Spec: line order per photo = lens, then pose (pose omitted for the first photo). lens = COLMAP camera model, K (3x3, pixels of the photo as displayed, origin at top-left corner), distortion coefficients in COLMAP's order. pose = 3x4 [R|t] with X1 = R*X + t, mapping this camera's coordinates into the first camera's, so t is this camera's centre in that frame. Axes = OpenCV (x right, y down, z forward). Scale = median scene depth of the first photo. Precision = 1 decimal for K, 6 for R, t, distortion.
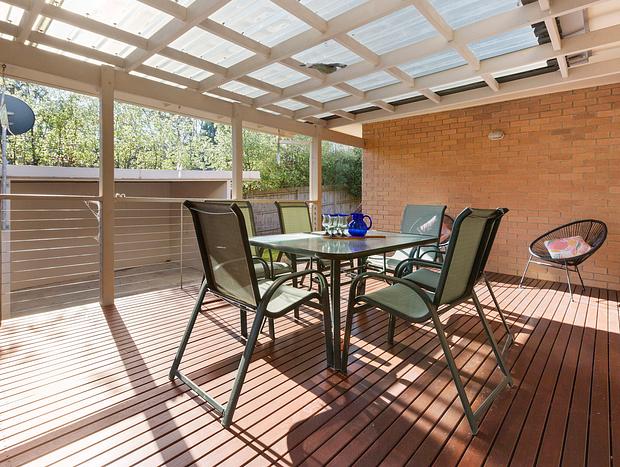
lens RADIAL K [[328.6, 0, 310.0], [0, 328.6, 233.5], [0, 0, 1]] dist [-0.003856, -0.001010]
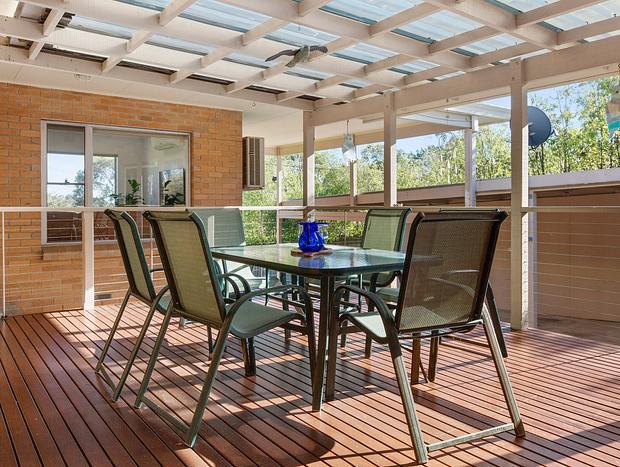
lens RADIAL K [[487.4, 0, 310.0], [0, 487.4, 233.5], [0, 0, 1]] dist [0.003171, 0.001522]
pose [[-0.191034, 0.045675, -0.980520, 1.378654], [-0.093426, 0.993536, 0.064483, -0.124312], [0.977127, 0.103924, -0.185532, 1.292282]]
